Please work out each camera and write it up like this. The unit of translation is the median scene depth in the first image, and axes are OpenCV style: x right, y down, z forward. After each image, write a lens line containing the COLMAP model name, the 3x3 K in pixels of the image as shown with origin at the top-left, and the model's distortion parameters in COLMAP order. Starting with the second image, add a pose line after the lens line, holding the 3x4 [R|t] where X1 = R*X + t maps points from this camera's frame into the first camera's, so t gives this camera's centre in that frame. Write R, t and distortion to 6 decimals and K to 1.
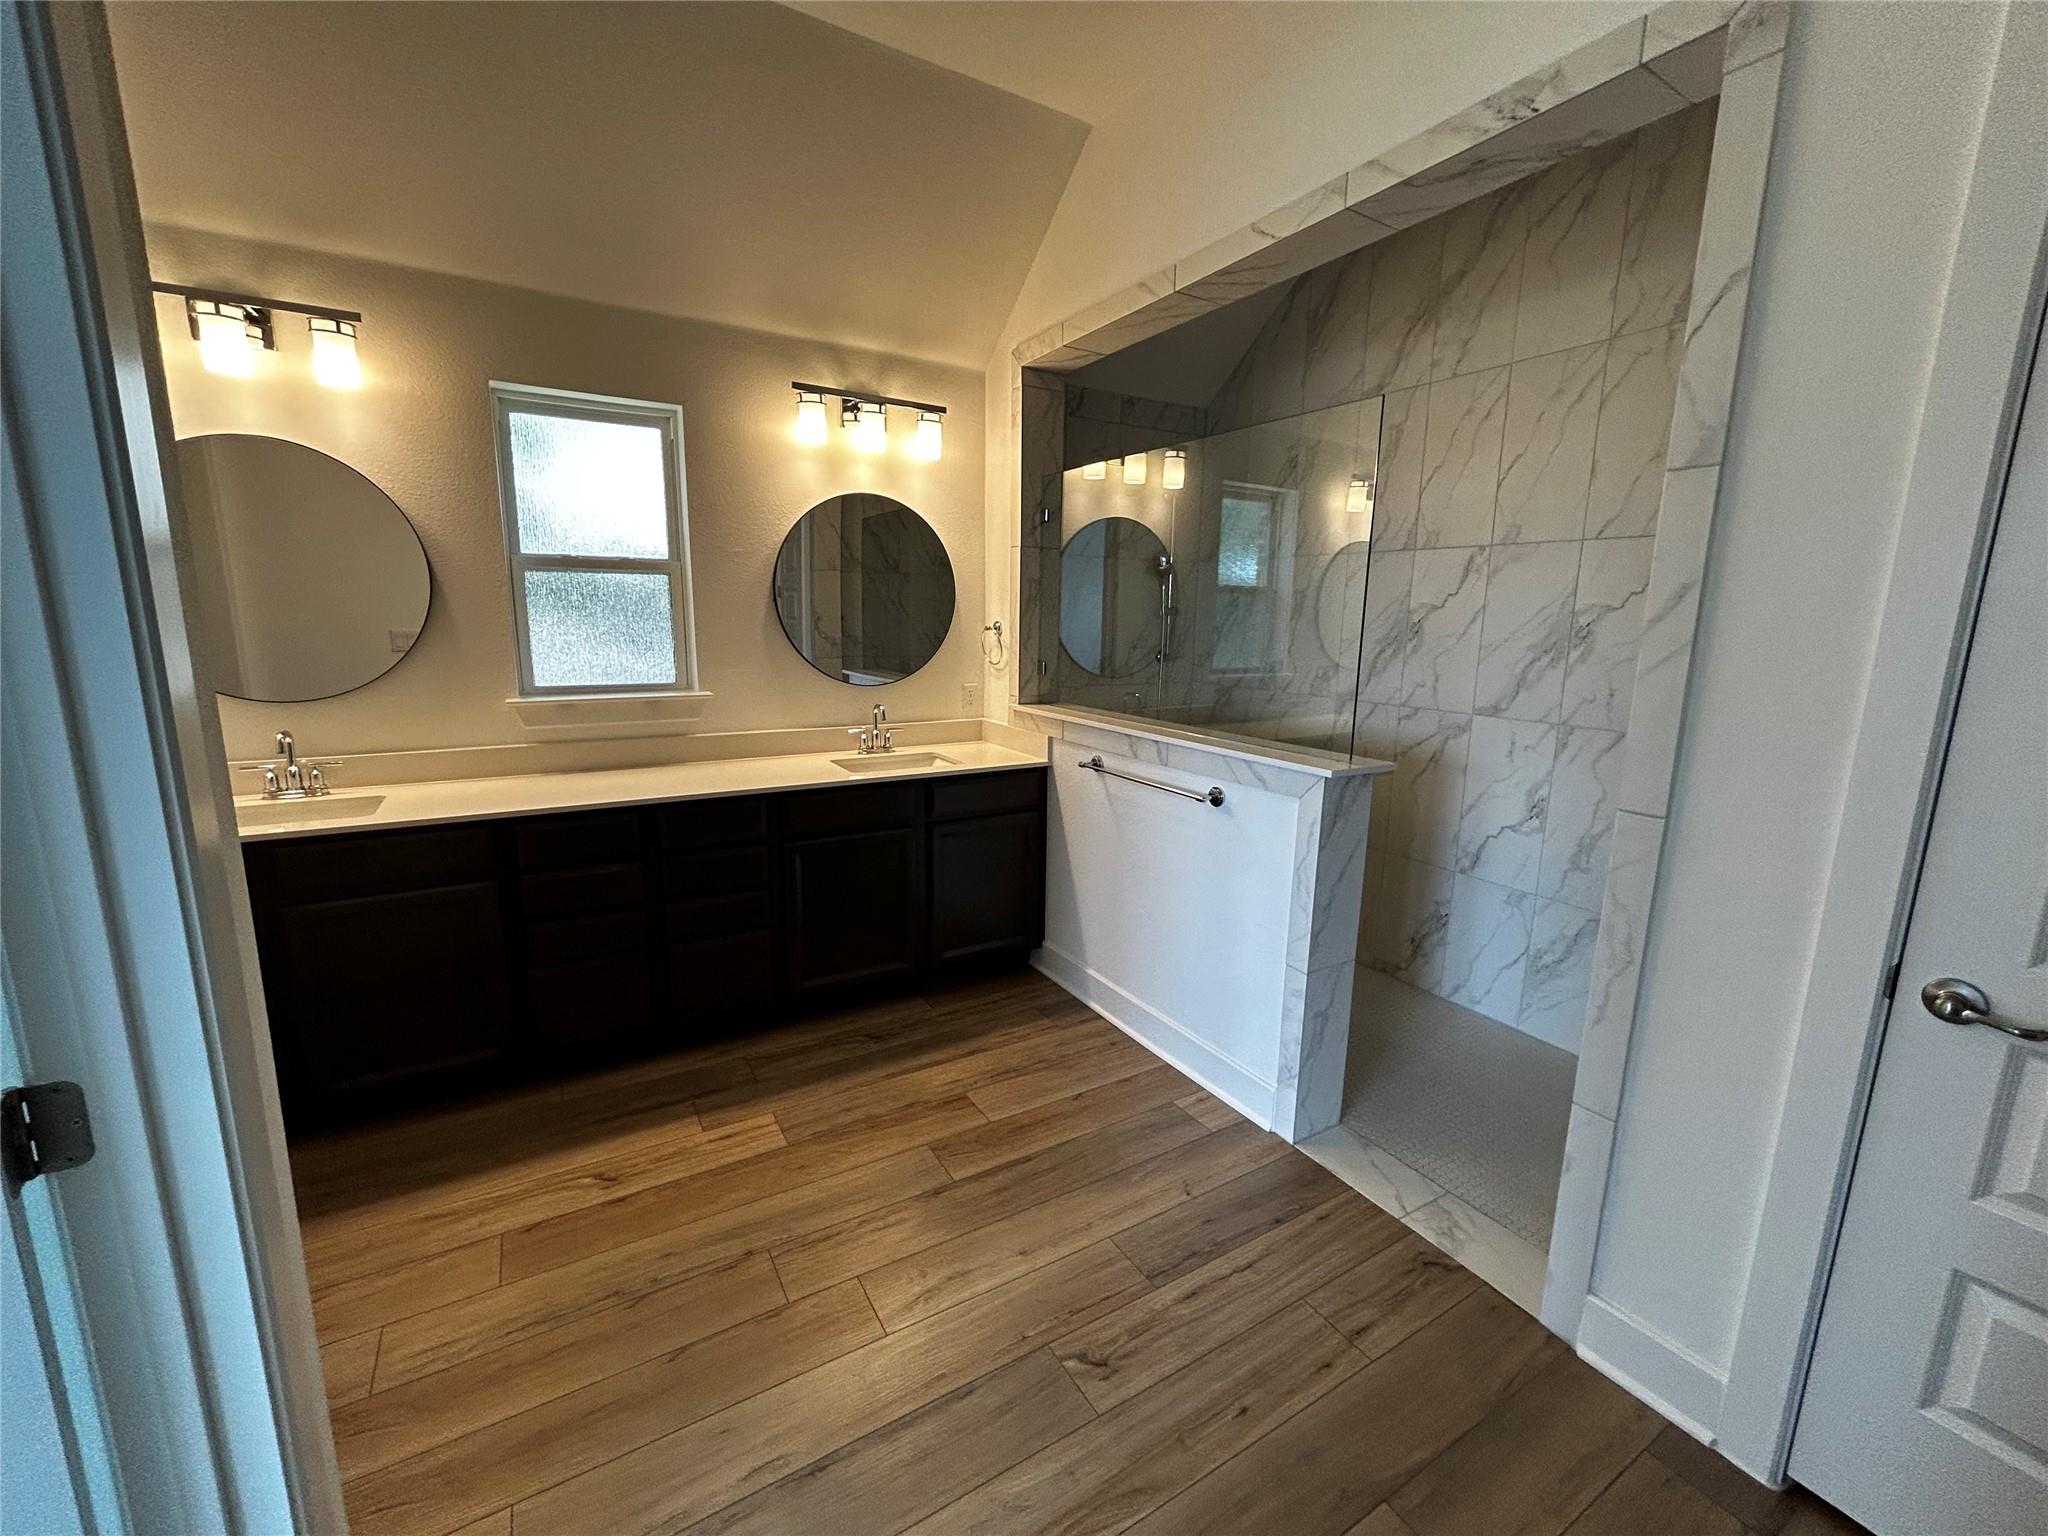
lens RADIAL K [[833.6, 0, 1025.3], [0, 833.6, 769.4], [0, 0, 1]] dist [0.000268, 0.000017]
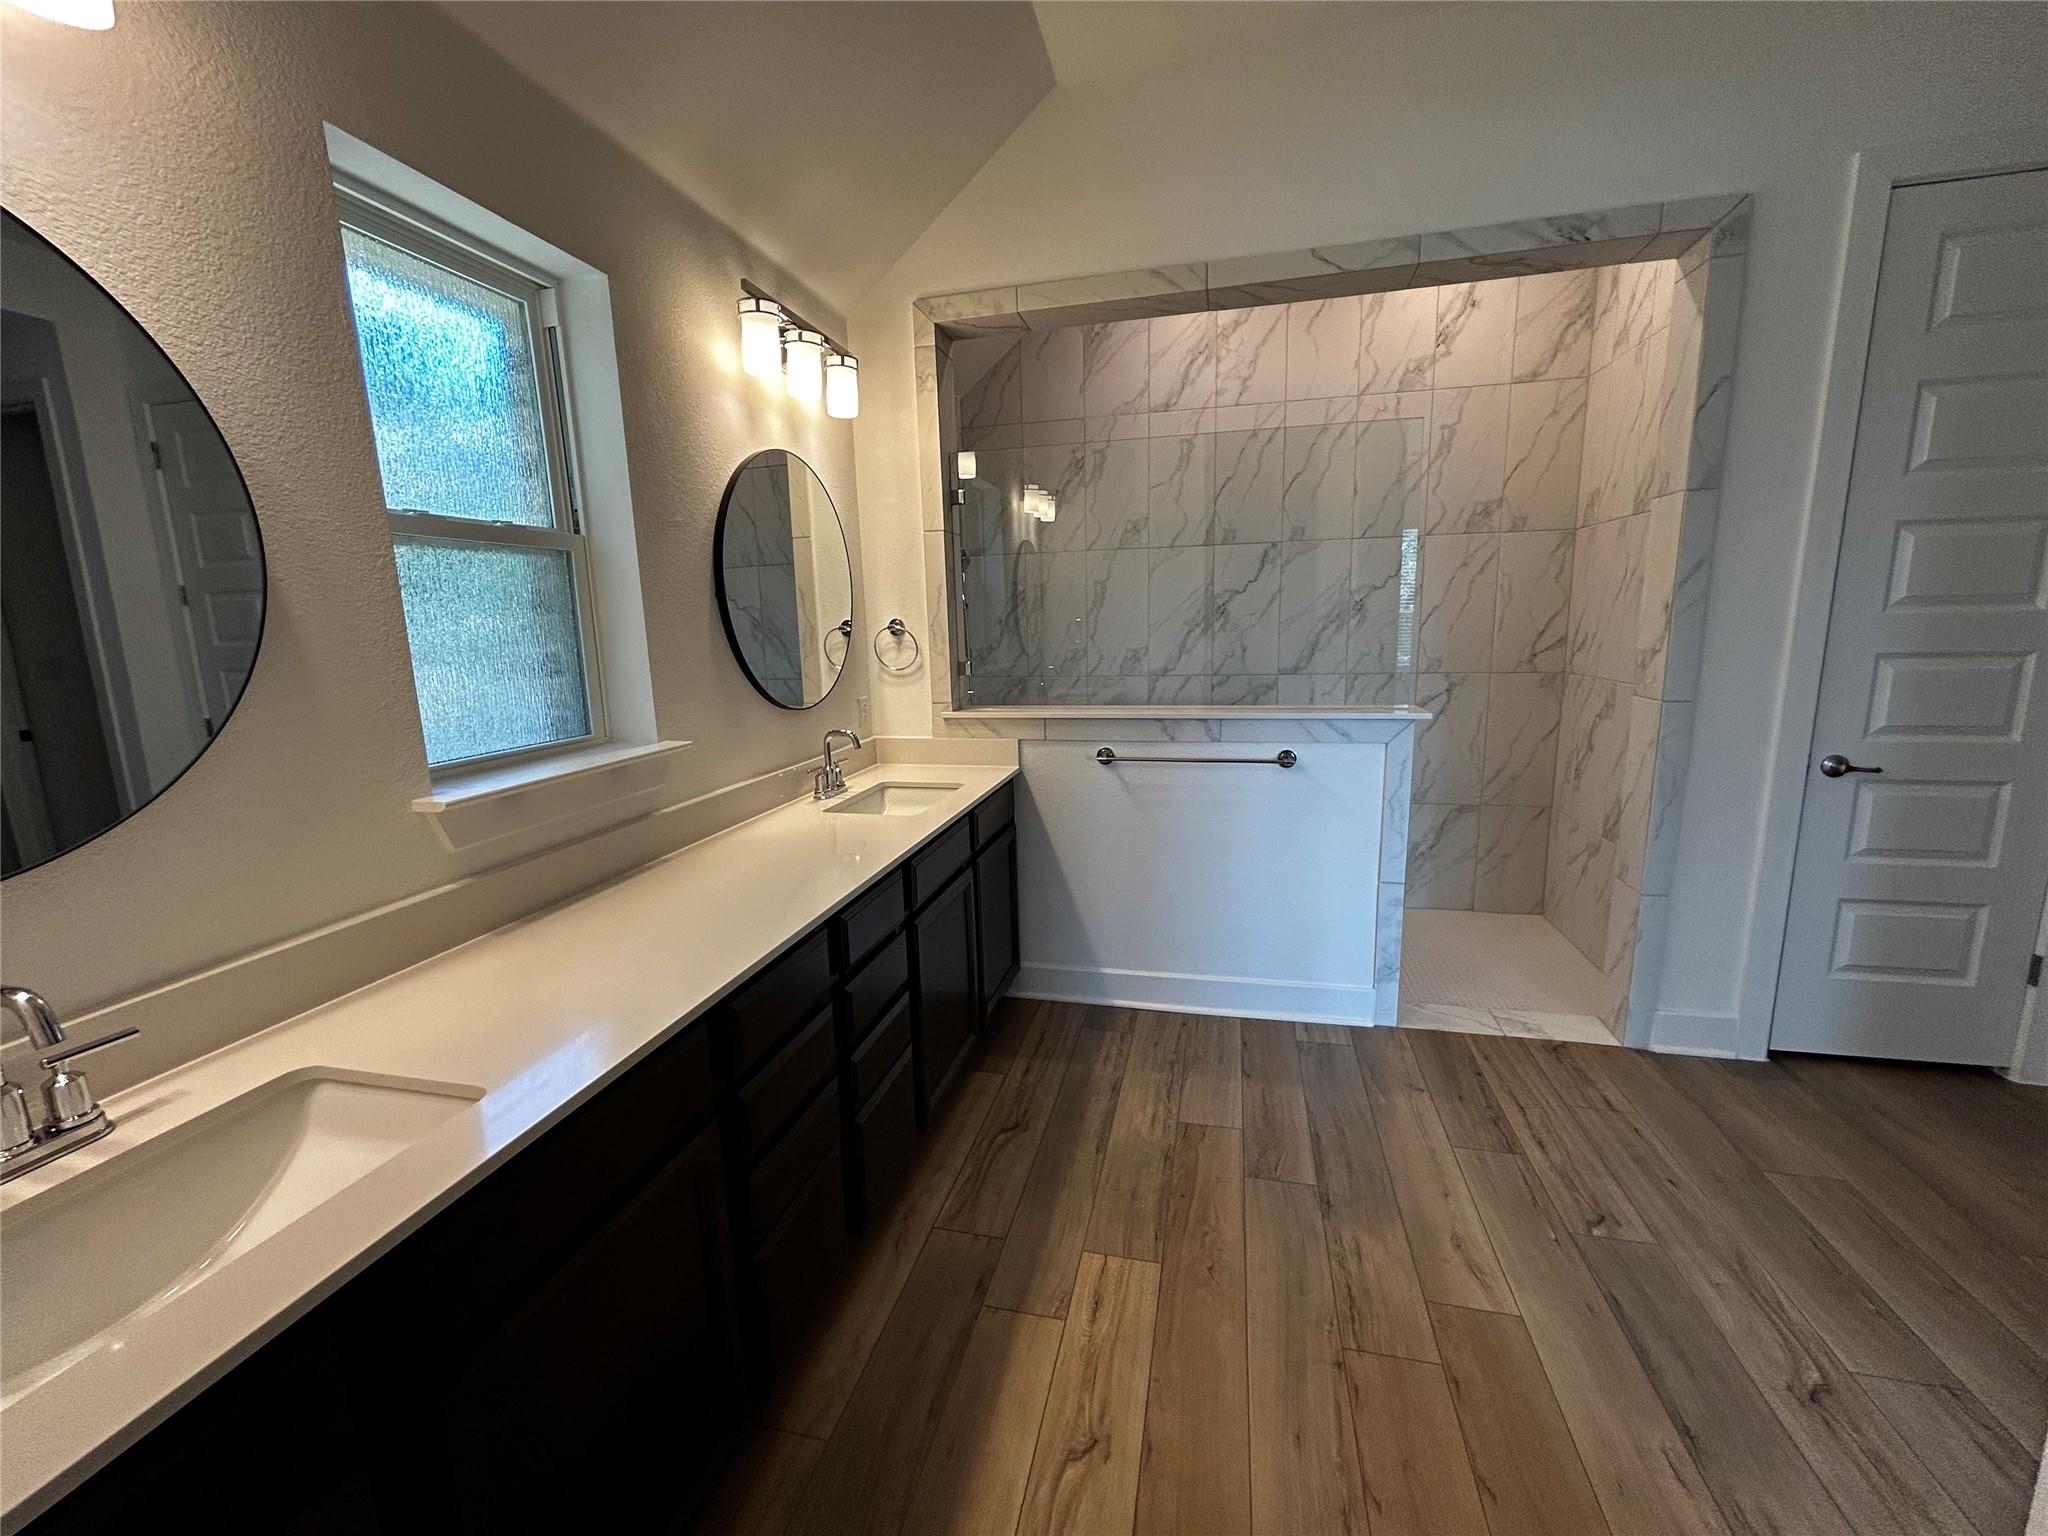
lens RADIAL K [[833.6, 0, 1024.6], [0, 833.6, 768.7], [0, 0, 1]] dist [0.000268, 0.000017]
pose [[0.698243, -0.162533, 0.697166, -0.810404], [0.170150, 0.983656, 0.058911, -0.080883], [-0.695346, 0.077488, 0.714486, 0.457864]]
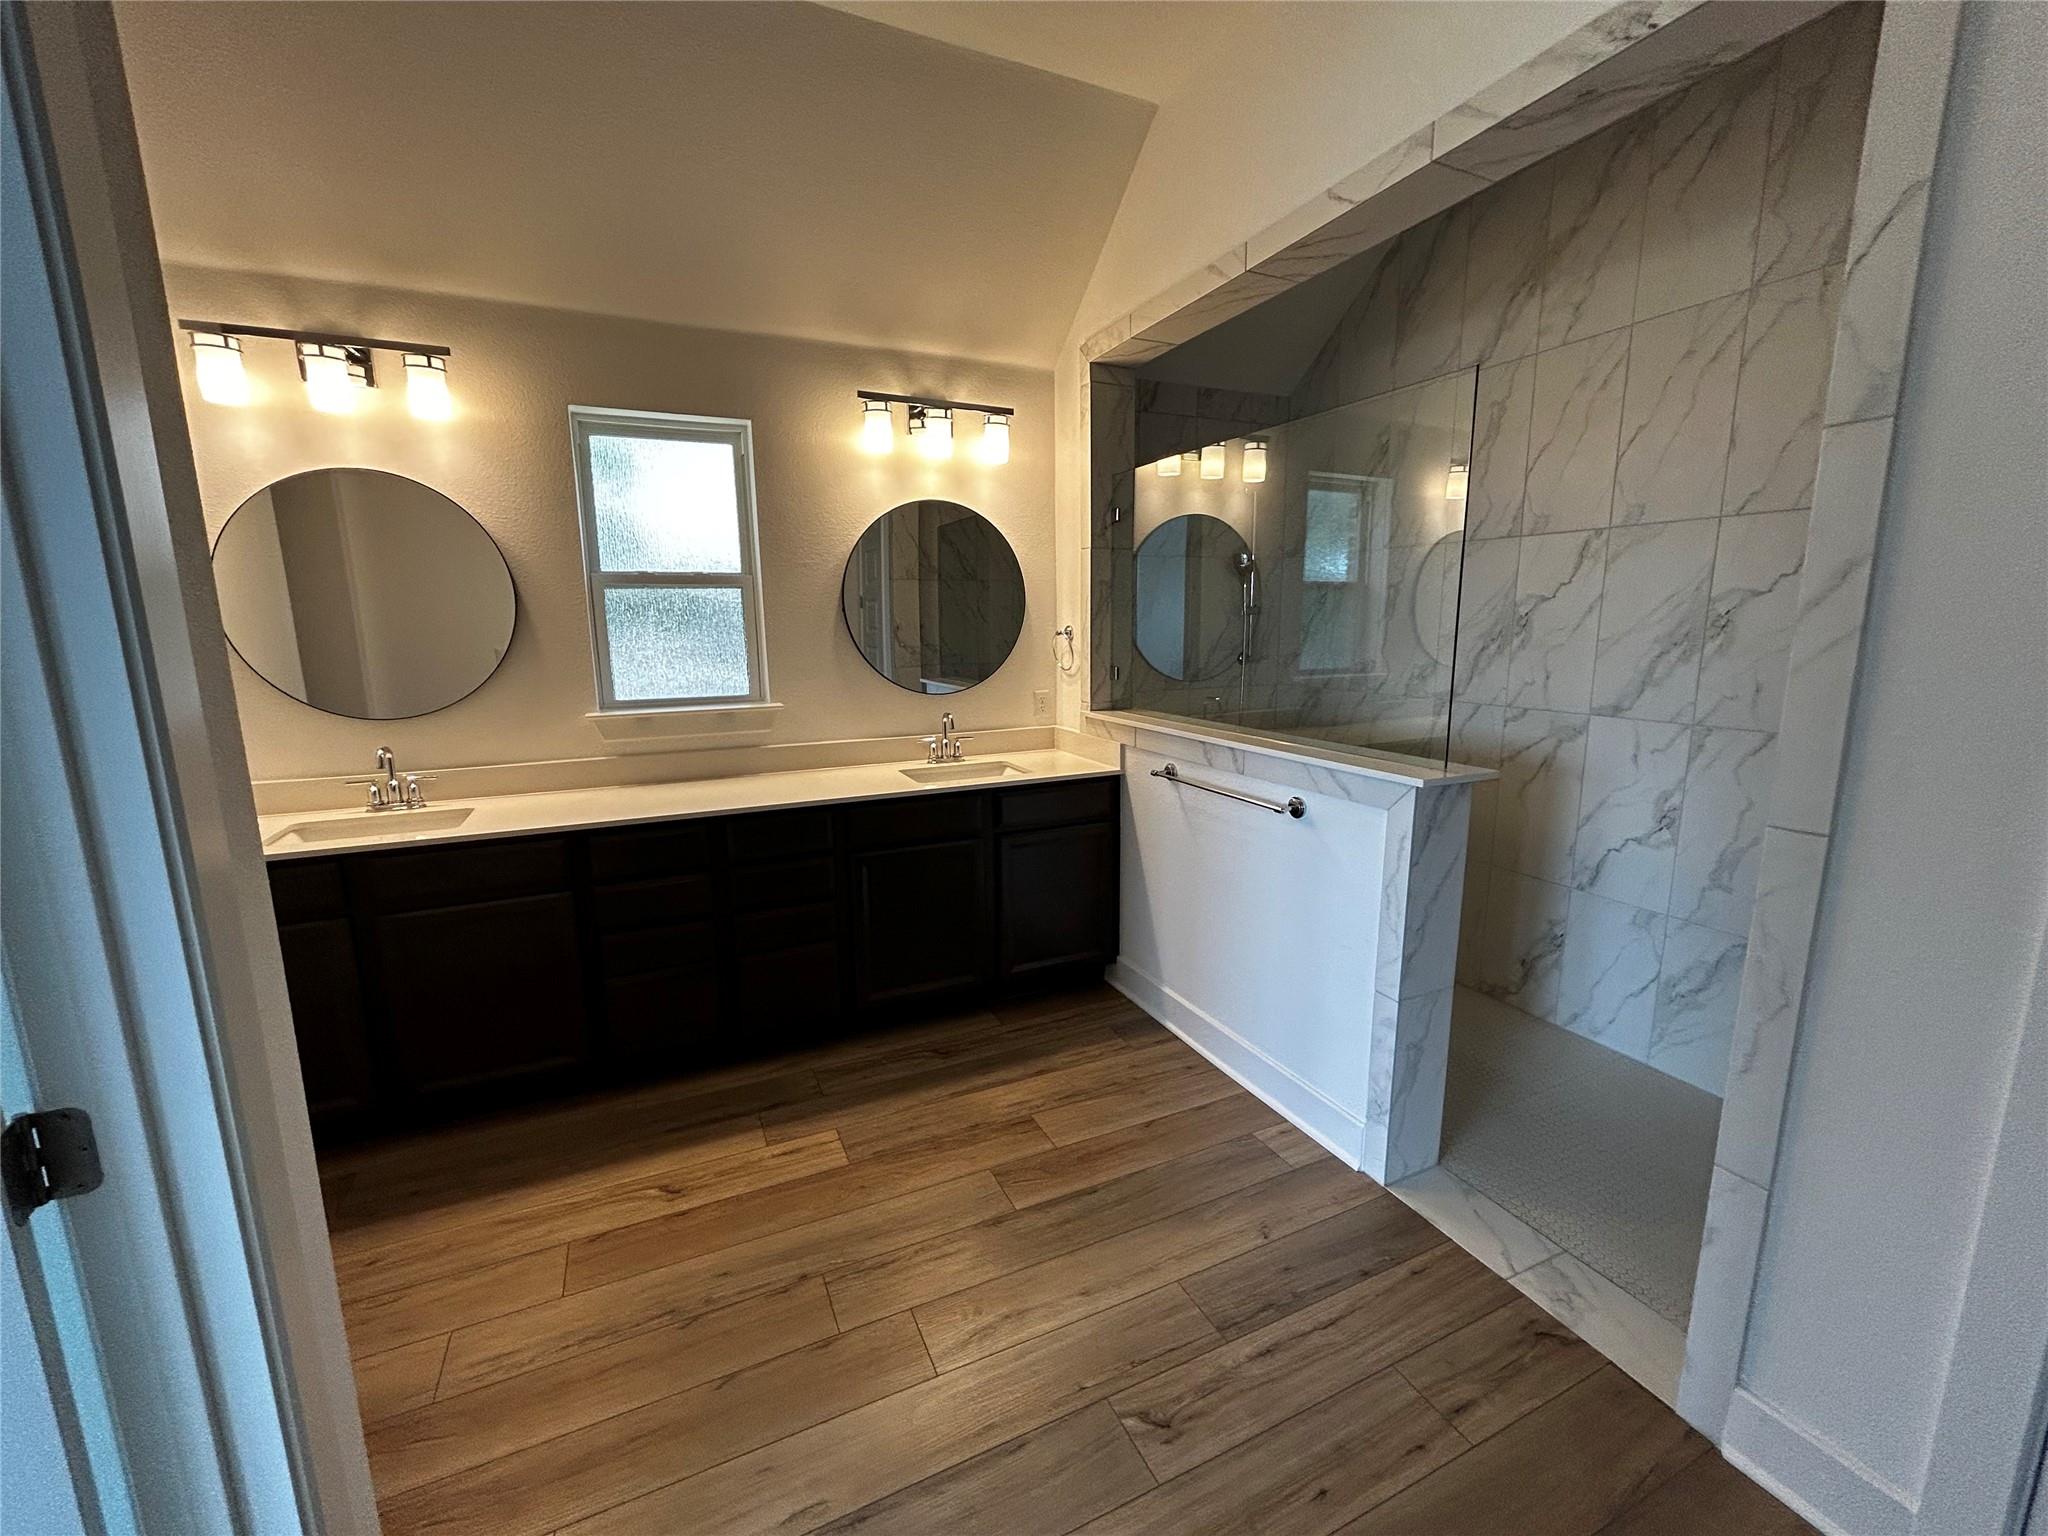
lens RADIAL K [[833.6, 0, 1024.3], [0, 833.6, 769.2], [0, 0, 1]] dist [0.000268, 0.000017]
pose [[0.994041, -0.007214, -0.108769, 0.028885], [0.006472, 0.999953, -0.007173, -0.005154], [0.108815, 0.006426, 0.994041, 0.040876]]
